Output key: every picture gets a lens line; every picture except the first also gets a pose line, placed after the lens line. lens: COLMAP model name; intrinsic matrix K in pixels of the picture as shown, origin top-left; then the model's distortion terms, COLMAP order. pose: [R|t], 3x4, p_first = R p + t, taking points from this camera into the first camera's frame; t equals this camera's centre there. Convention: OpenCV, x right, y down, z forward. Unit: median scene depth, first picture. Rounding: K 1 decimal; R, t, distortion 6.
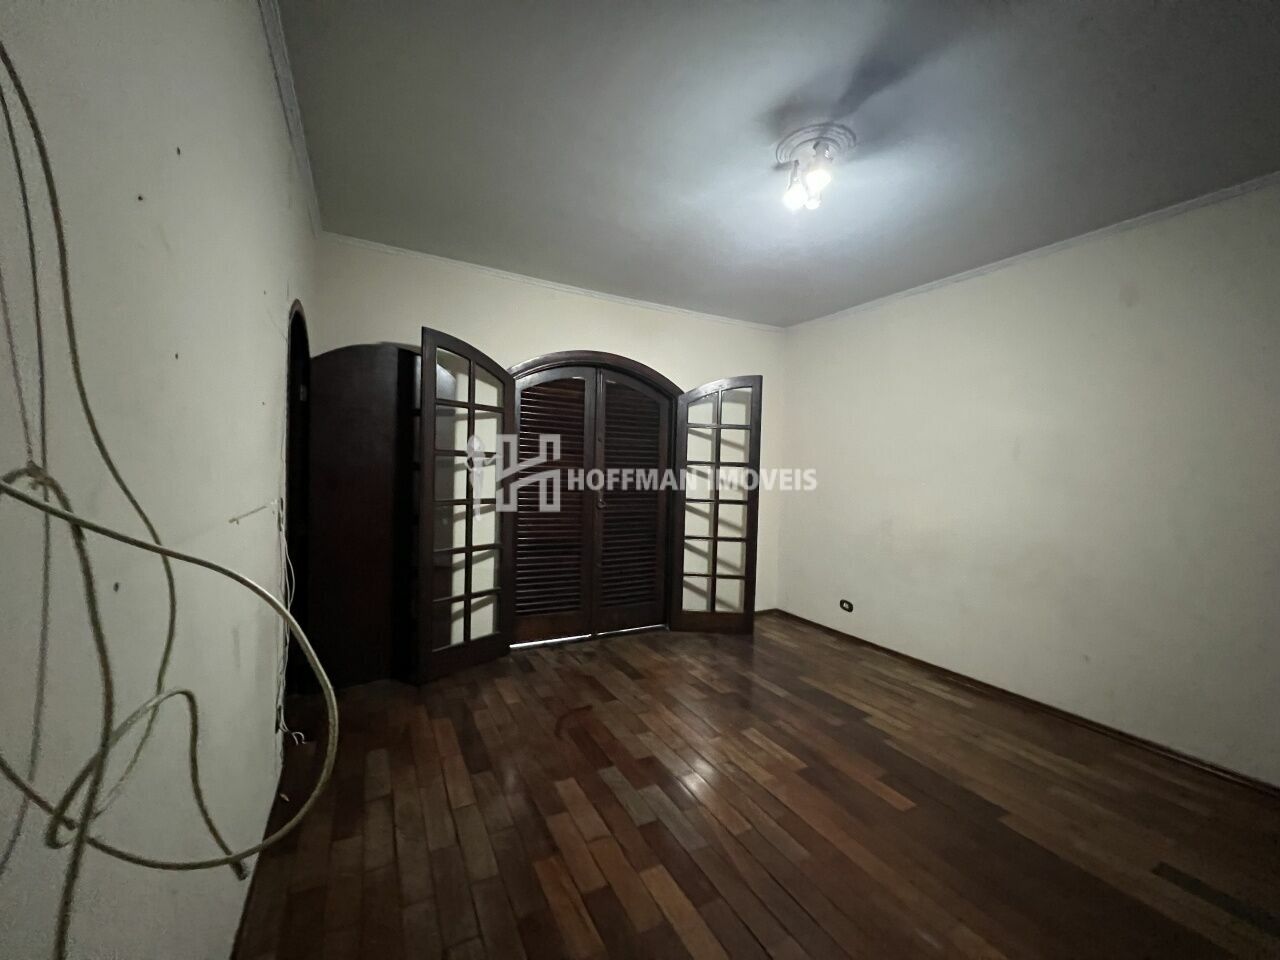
lens RADIAL K [[511.9, 0, 639.9], [0, 511.9, 480.7], [0, 0, 1]] dist [0.001038, -0.000189]
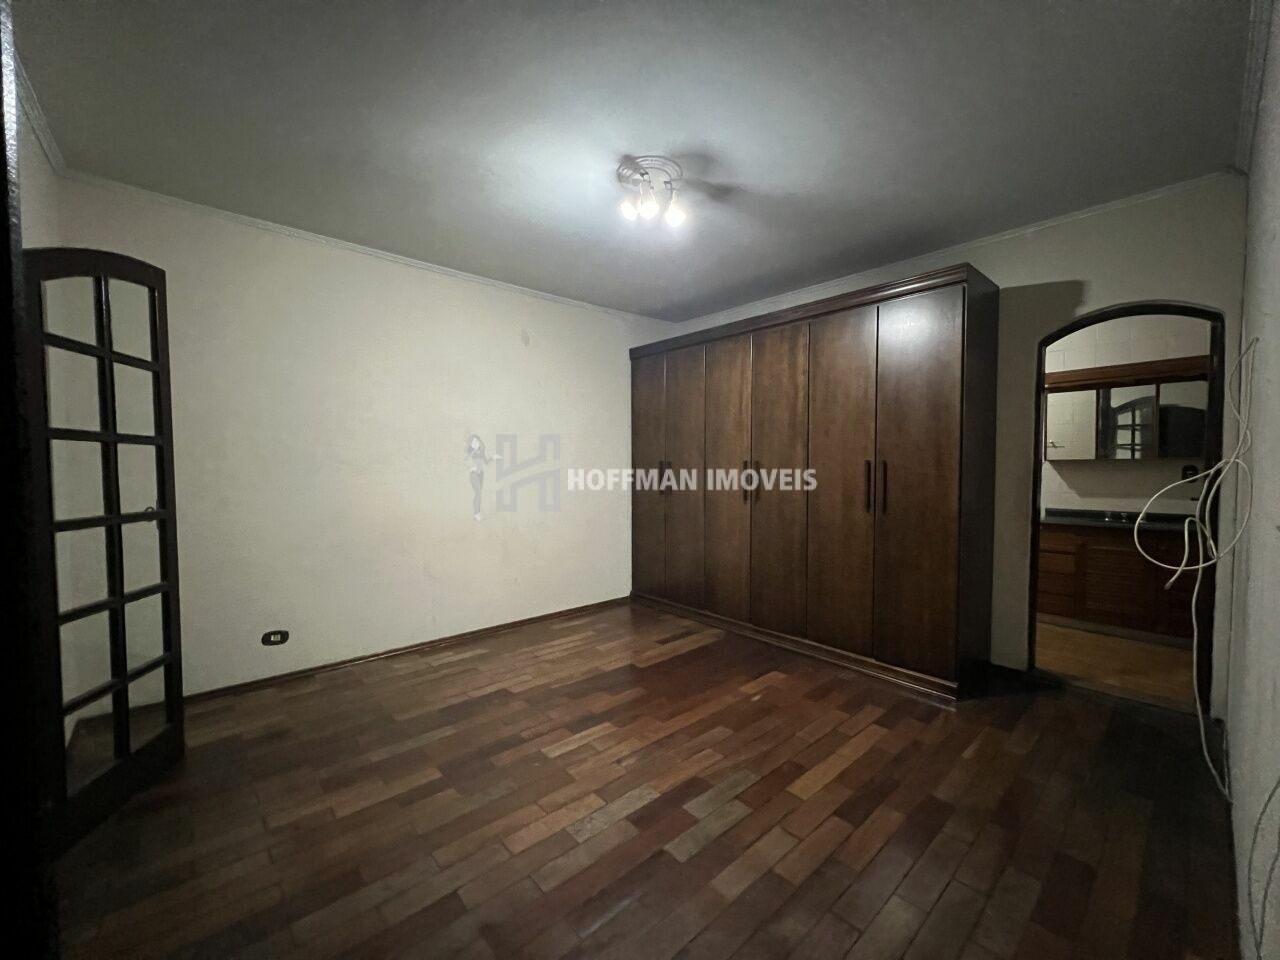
lens RADIAL K [[511.9, 0, 639.8], [0, 511.9, 482.3], [0, 0, 1]] dist [0.001038, -0.000189]
pose [[-0.237643, -0.061010, 0.969435, -0.623116], [0.011584, 0.997777, 0.065634, -0.026681], [-0.971283, 0.026827, -0.236408, 1.007102]]
